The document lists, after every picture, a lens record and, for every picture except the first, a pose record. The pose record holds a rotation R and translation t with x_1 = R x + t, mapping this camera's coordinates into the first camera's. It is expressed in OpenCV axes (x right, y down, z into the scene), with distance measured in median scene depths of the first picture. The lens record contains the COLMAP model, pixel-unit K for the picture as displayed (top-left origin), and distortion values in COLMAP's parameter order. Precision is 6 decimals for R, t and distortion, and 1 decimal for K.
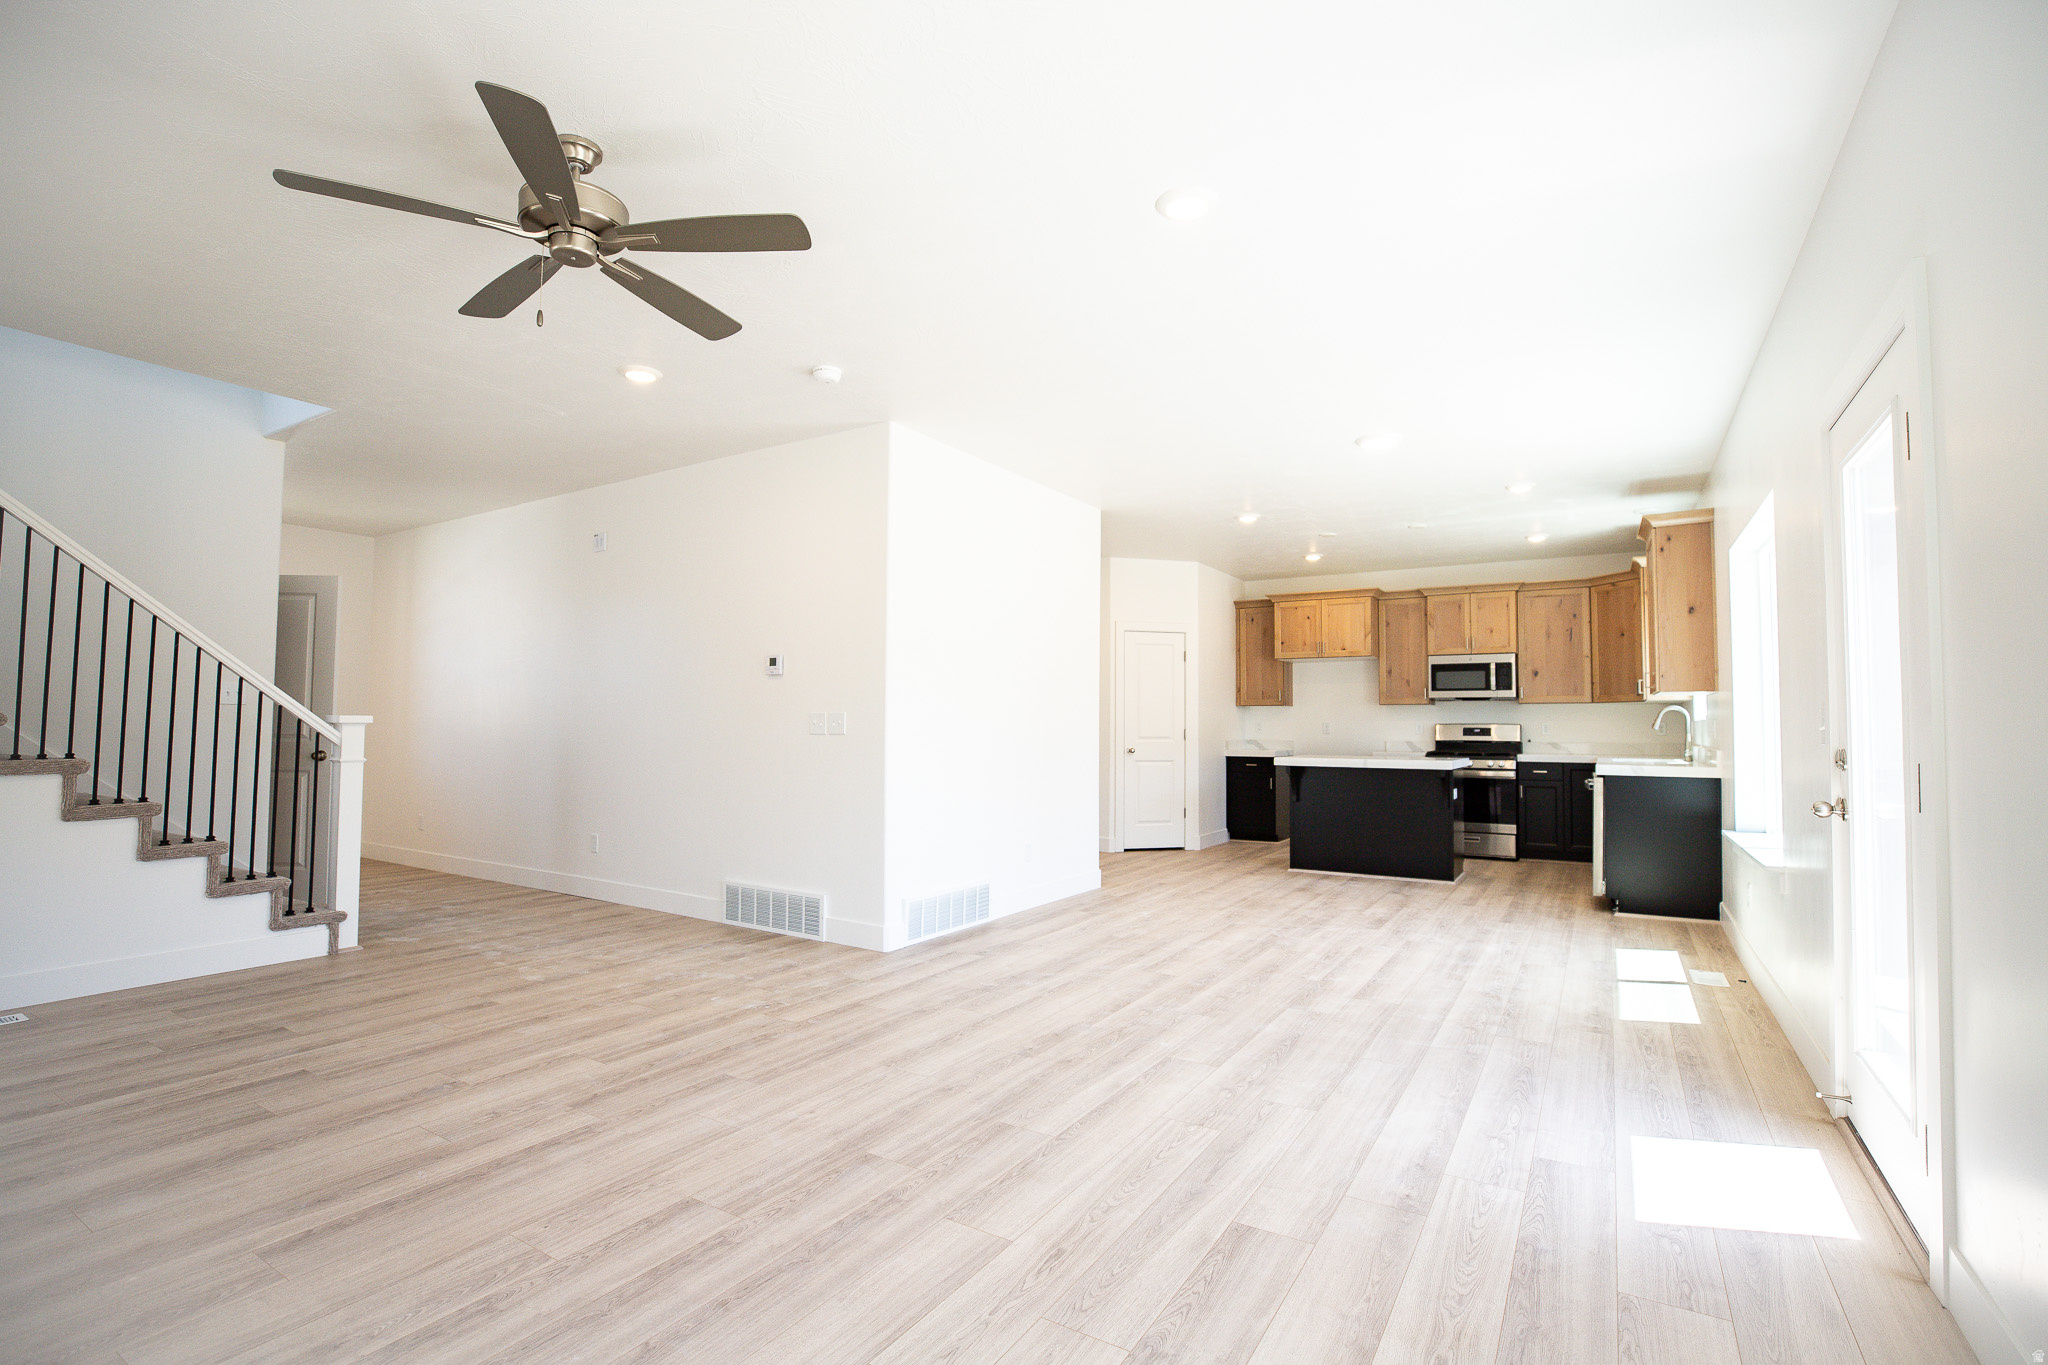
lens RADIAL K [[940.7, 0, 1020.9], [0, 940.7, 683.6], [0, 0, 1]] dist [-0.000928, 0.000202]
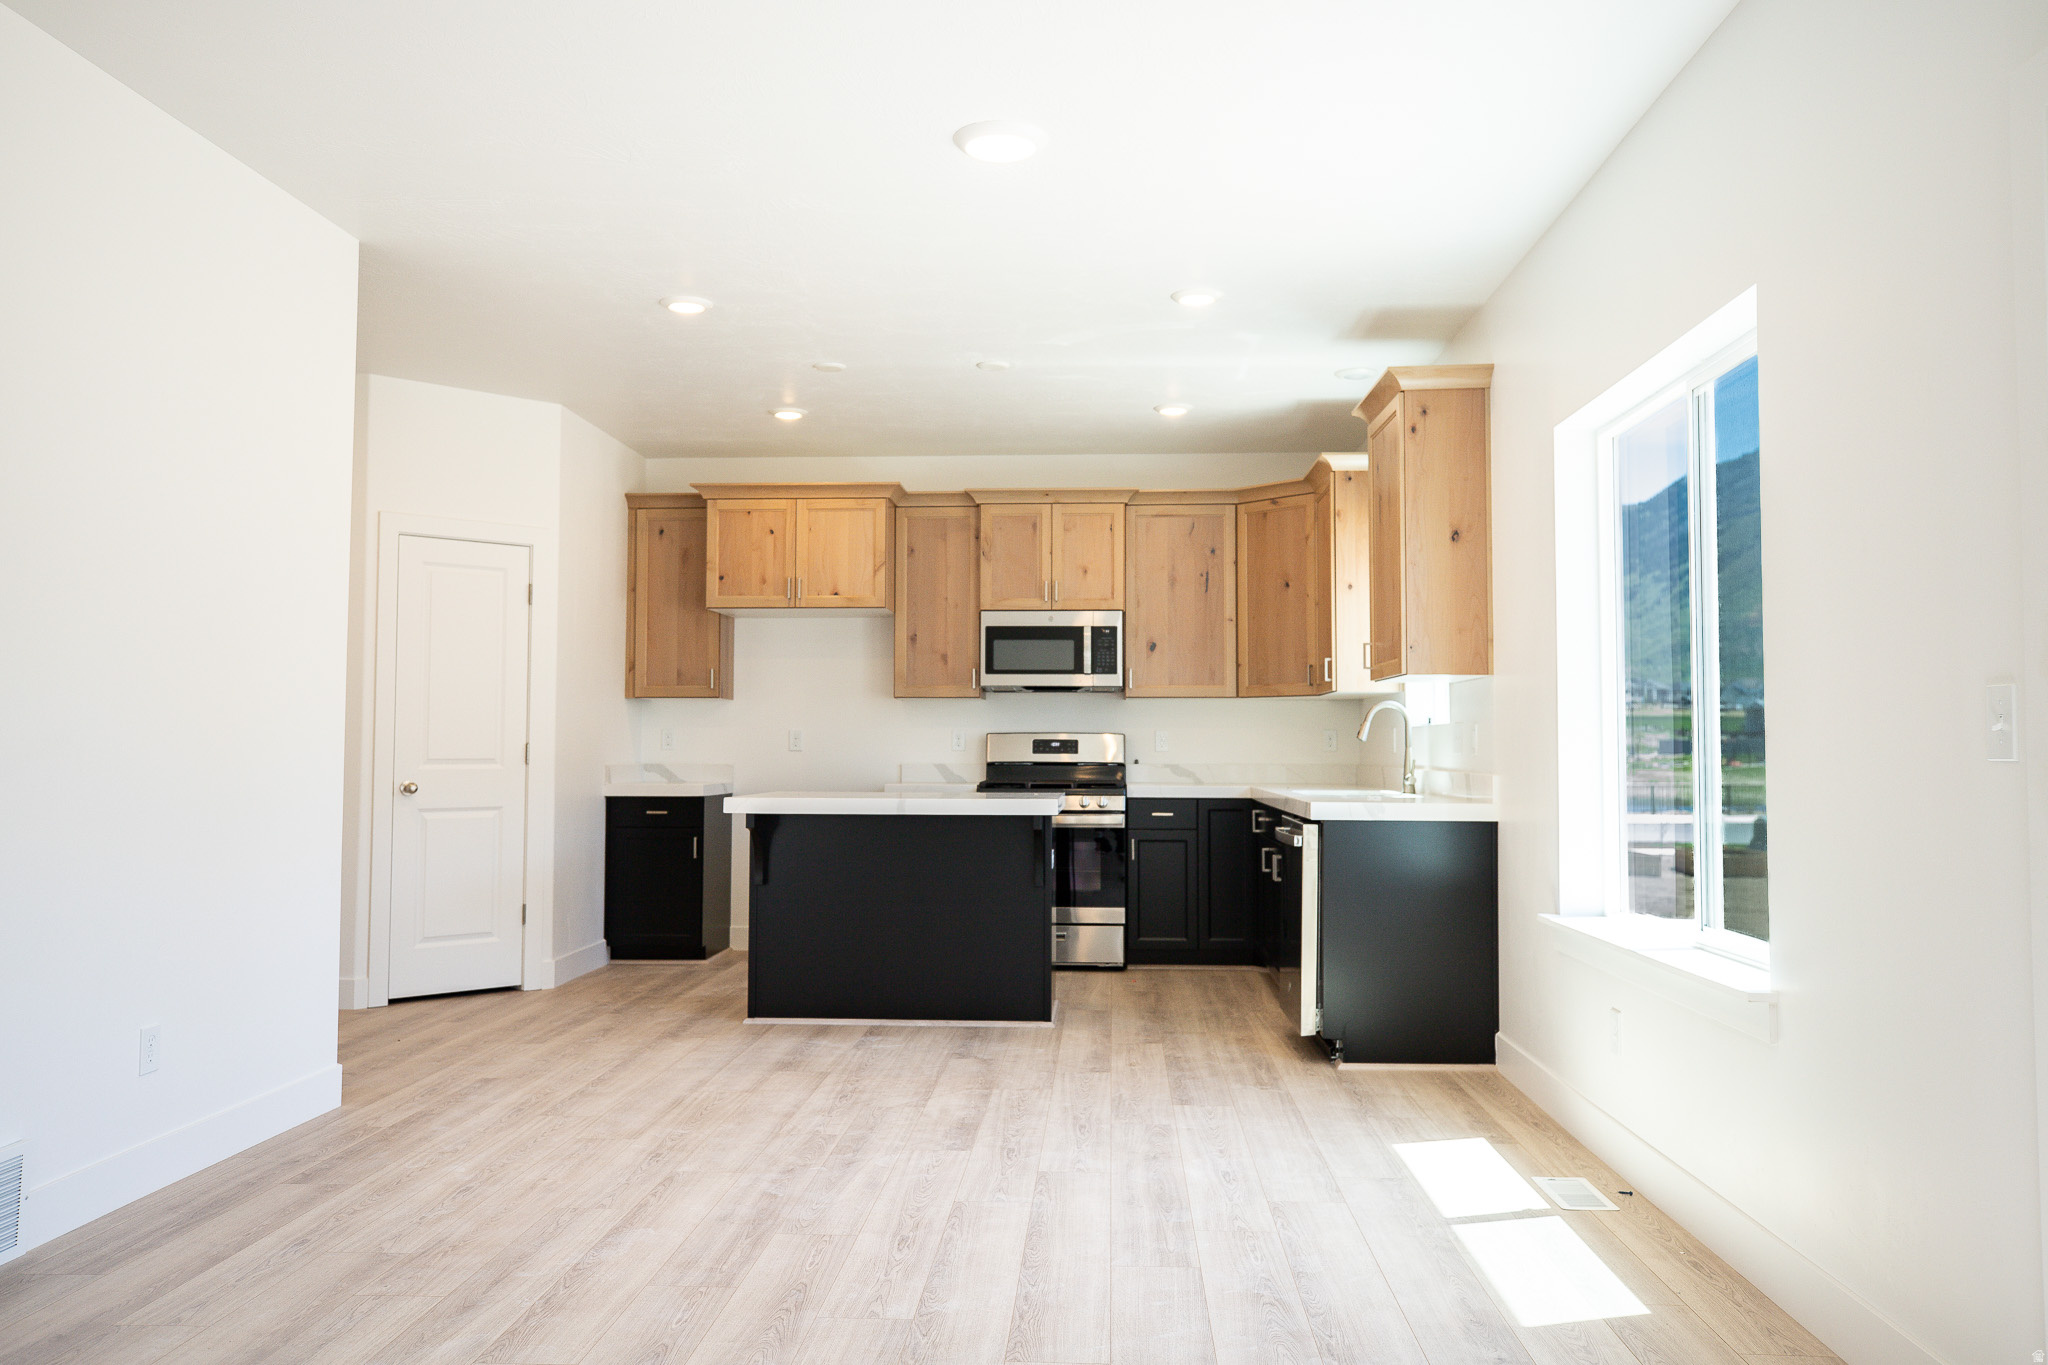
lens RADIAL K [[1573.4, 0, 1026.3], [0, 1573.4, 670.4], [0, 0, 1]] dist [0.009033, 0.015187]
pose [[0.873600, 0.022194, 0.486139, 0.003318], [-0.021922, 0.999740, -0.006248, 0.016087], [-0.486151, -0.005199, 0.873859, 0.243971]]
